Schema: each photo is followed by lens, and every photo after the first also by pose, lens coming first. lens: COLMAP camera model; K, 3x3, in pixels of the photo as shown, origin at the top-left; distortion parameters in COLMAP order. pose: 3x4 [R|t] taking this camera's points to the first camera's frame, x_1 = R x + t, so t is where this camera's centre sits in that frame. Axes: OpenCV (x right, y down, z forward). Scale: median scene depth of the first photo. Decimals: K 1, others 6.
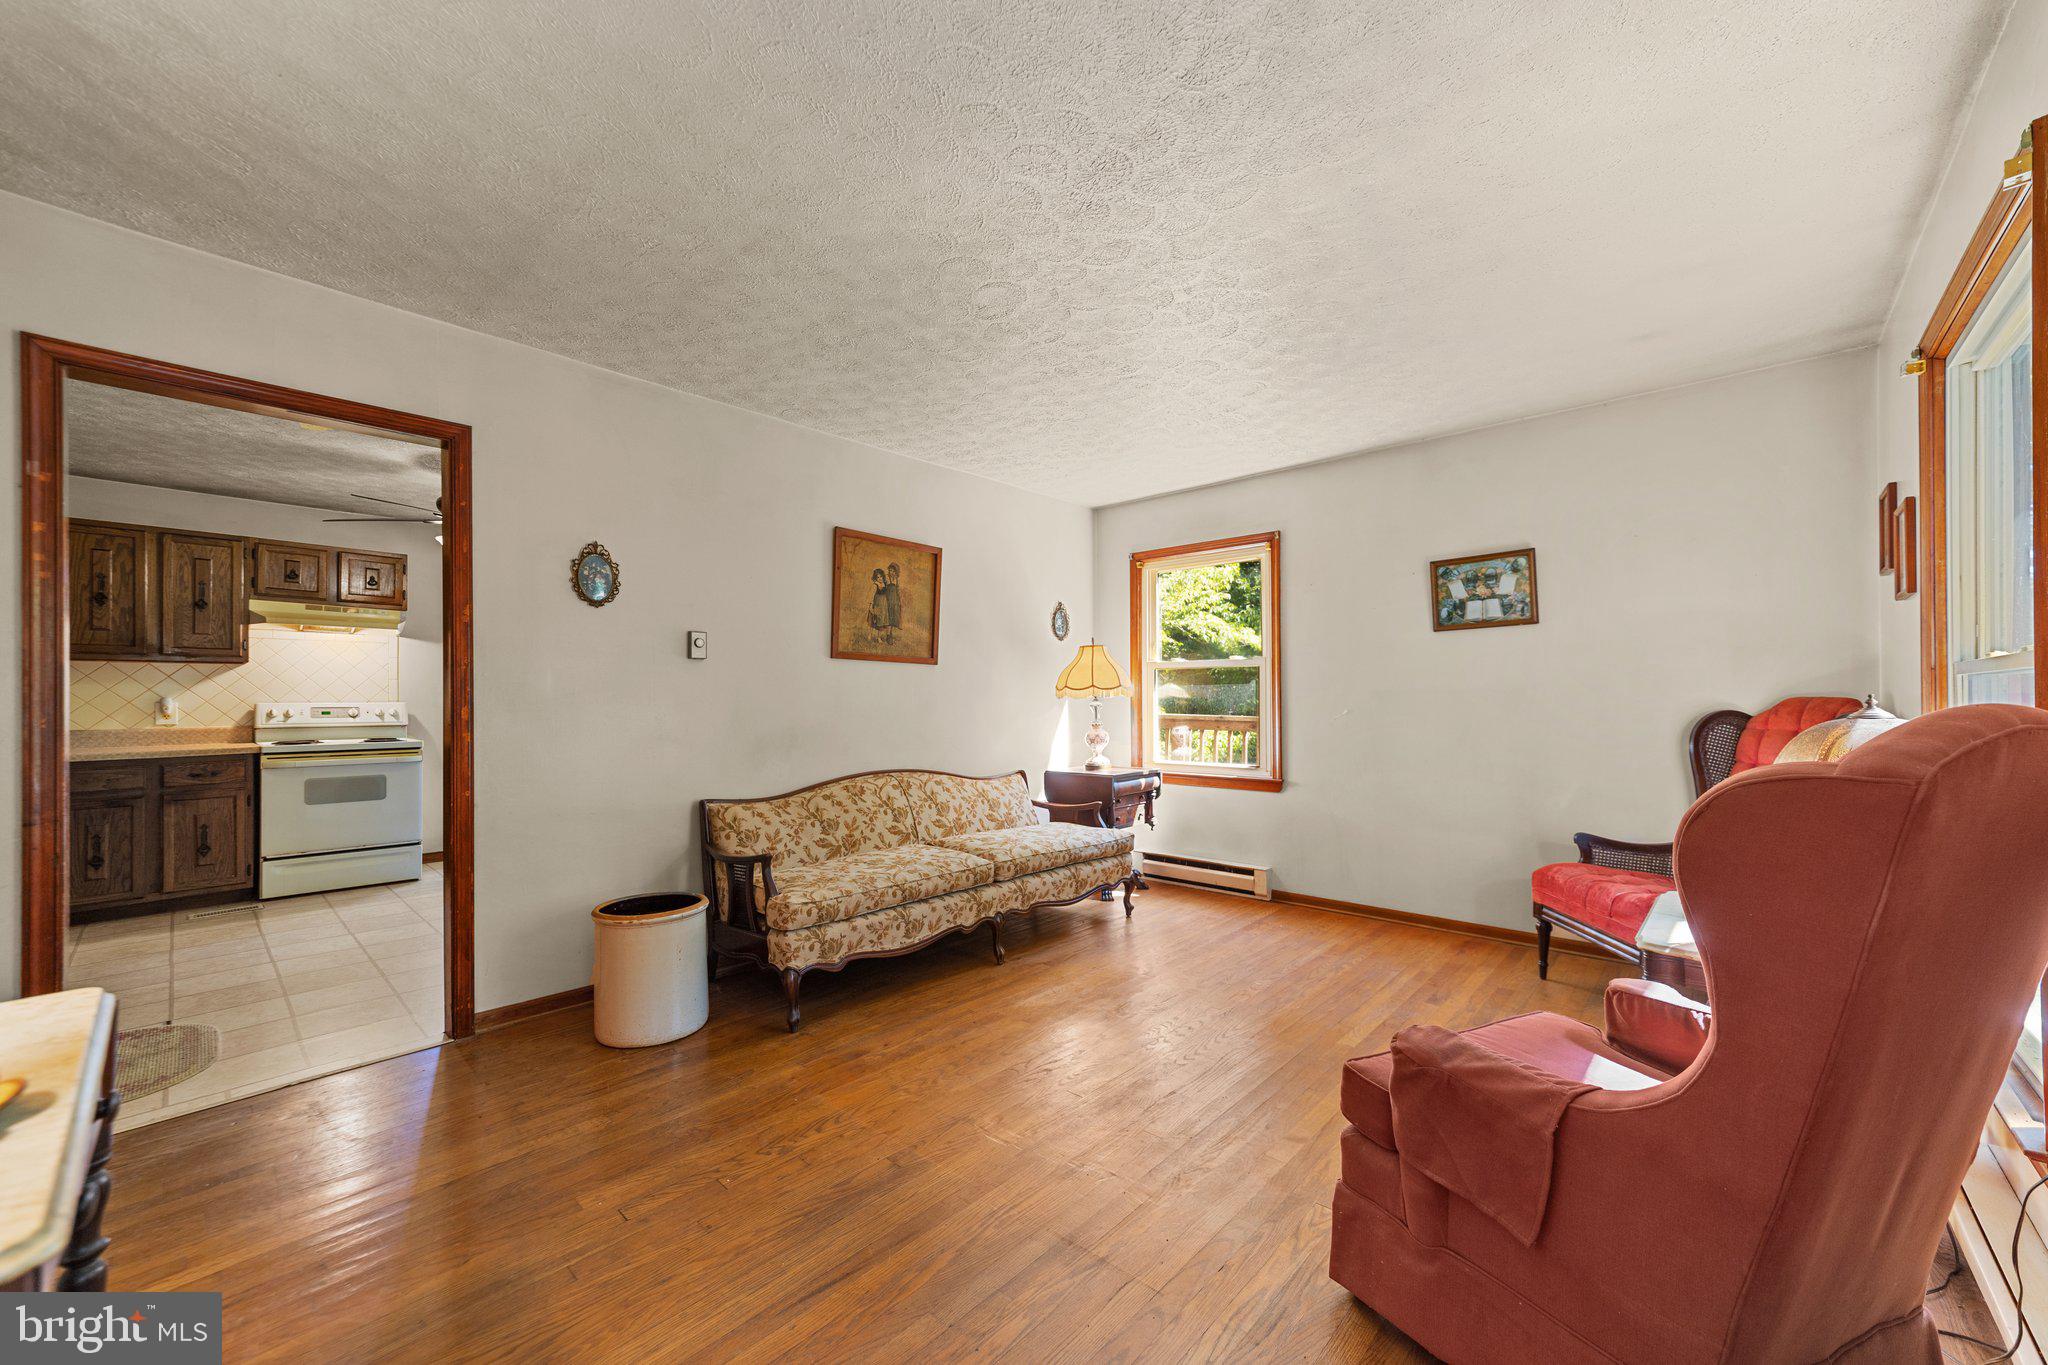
lens RADIAL K [[788.6, 0, 1025.6], [0, 788.6, 694.2], [0, 0, 1]] dist [-0.002252, 0.003517]
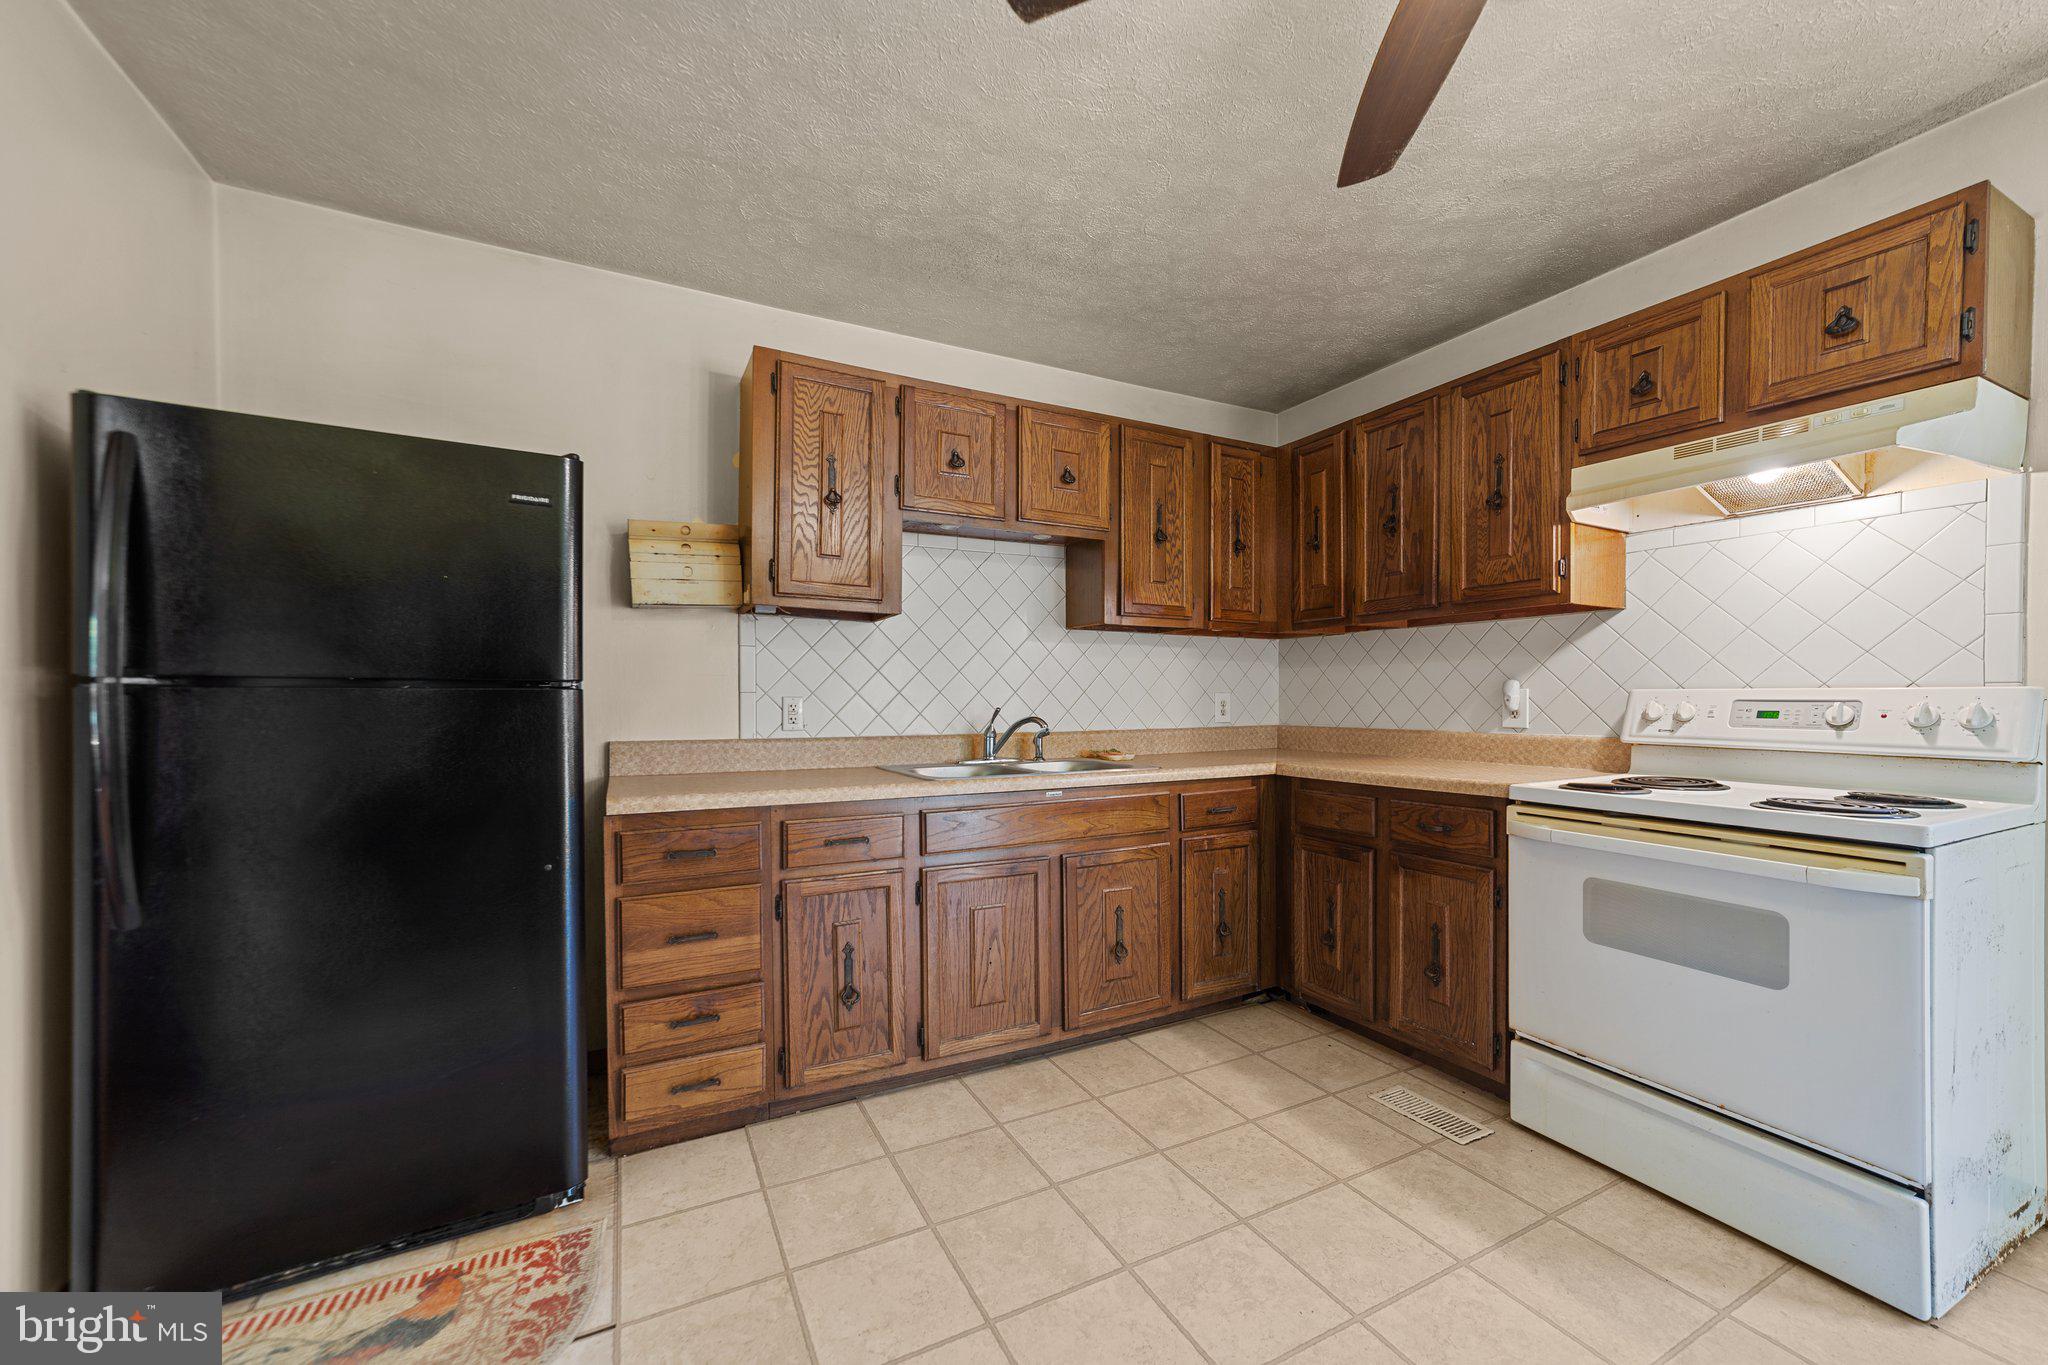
lens RADIAL K [[791.3, 0, 1031.0], [0, 791.3, 701.6], [0, 0, 1]] dist [-0.001046, 0.000044]
pose [[-0.348375, 0.007889, -0.937322, -0.444990], [0.009766, 0.999941, 0.004786, 0.013622], [0.937305, -0.007486, -0.348431, 0.895767]]
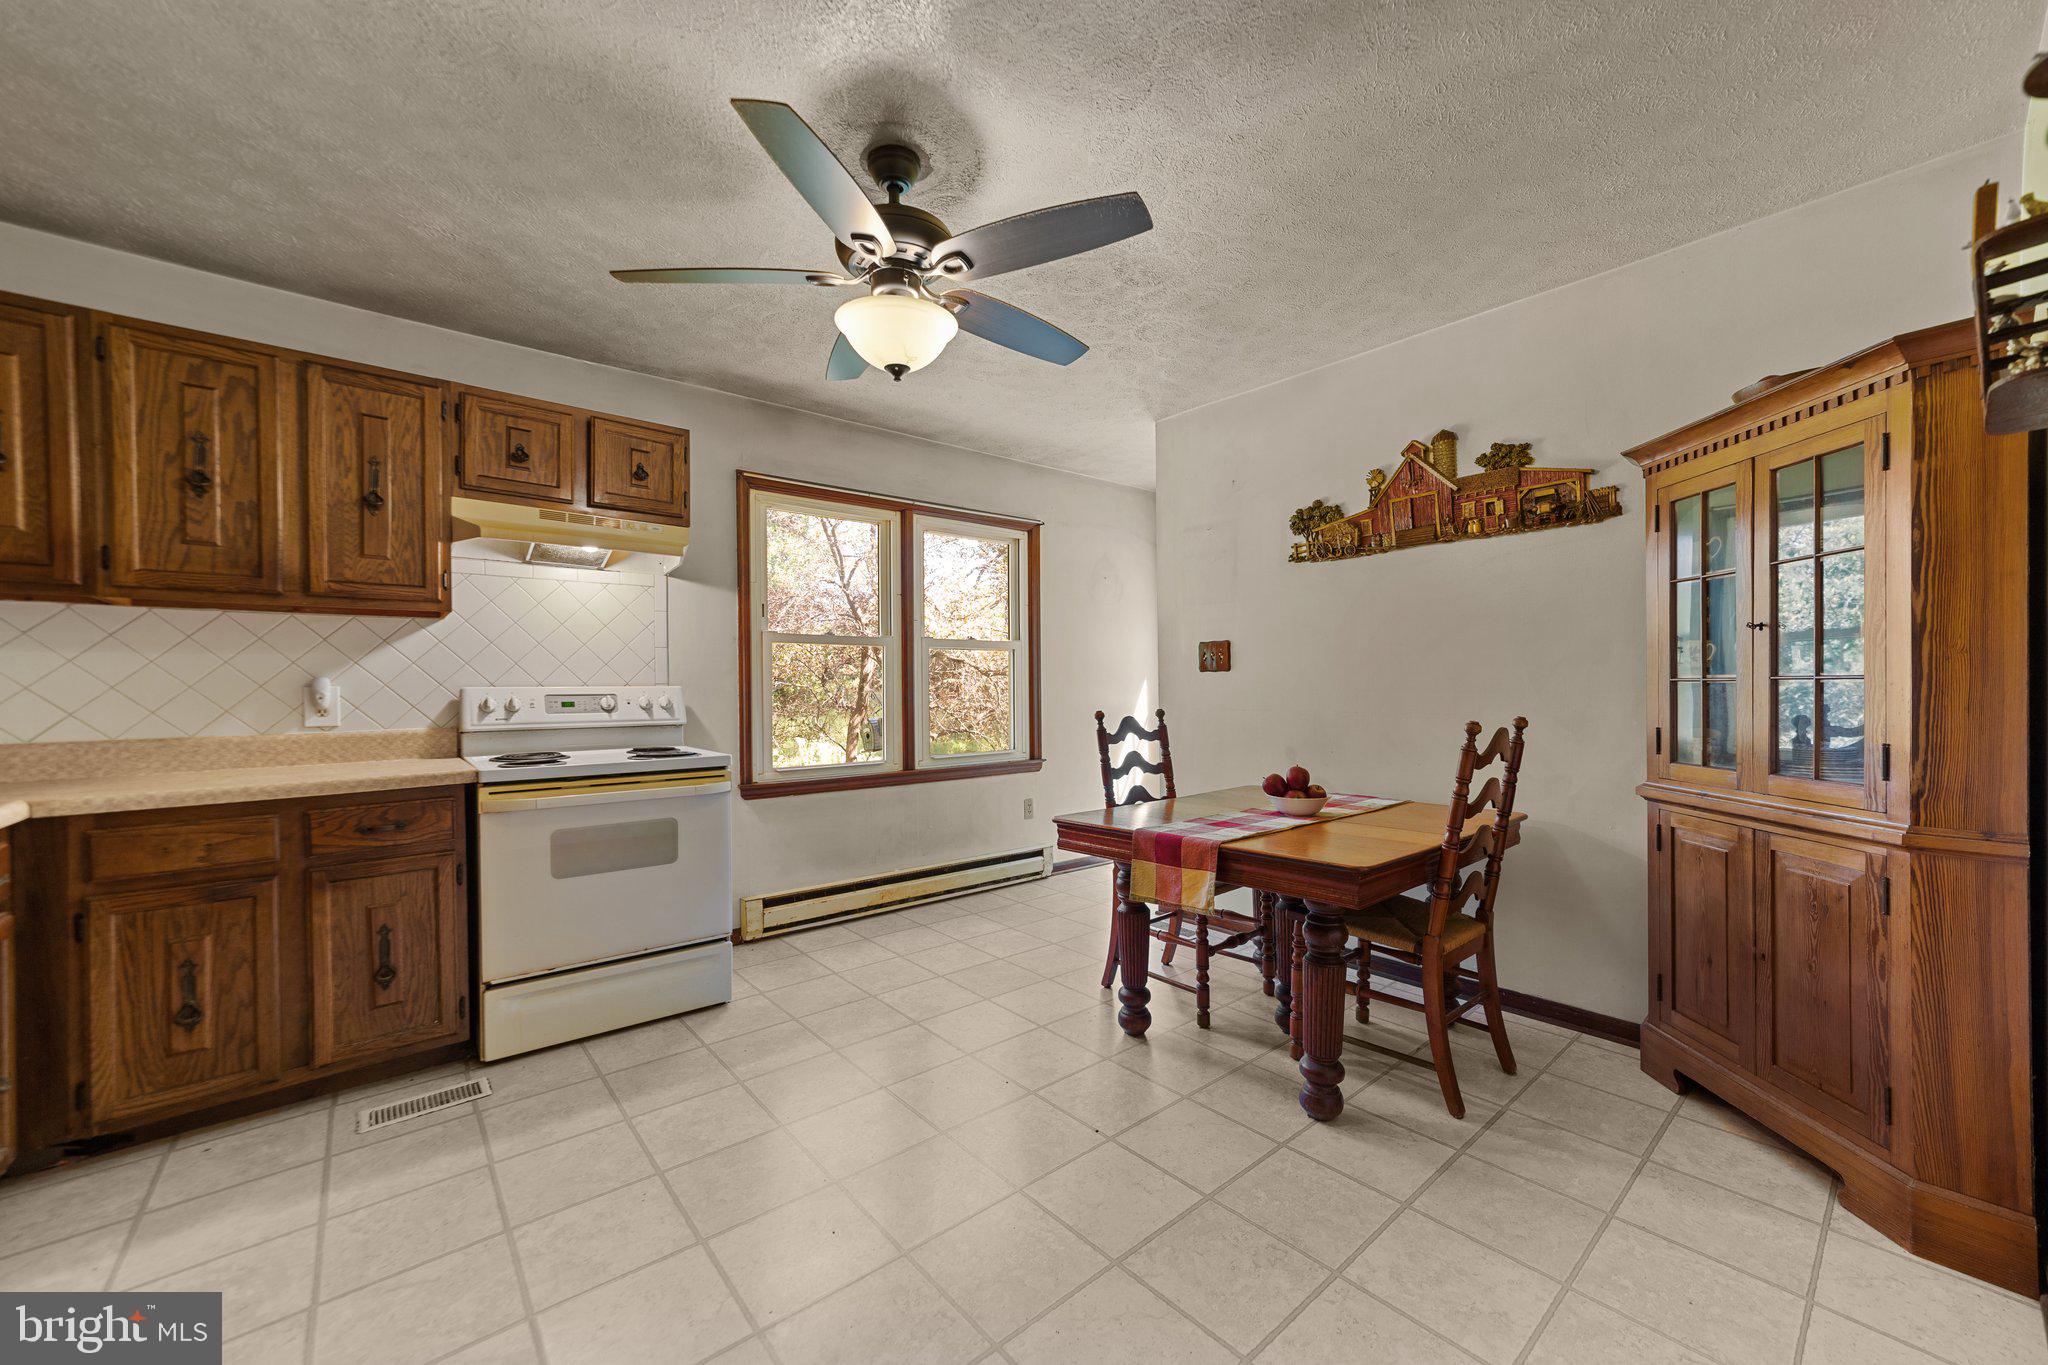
lens RADIAL K [[789.9, 0, 1025.9], [0, 789.9, 687.6], [0, 0, 1]] dist [-0.011578, 0.005200]
pose [[0.992399, -0.005655, -0.122934, -0.545463], [0.006914, 0.999928, 0.009814, 0.009336], [0.122870, -0.010590, 0.992366, 0.530086]]
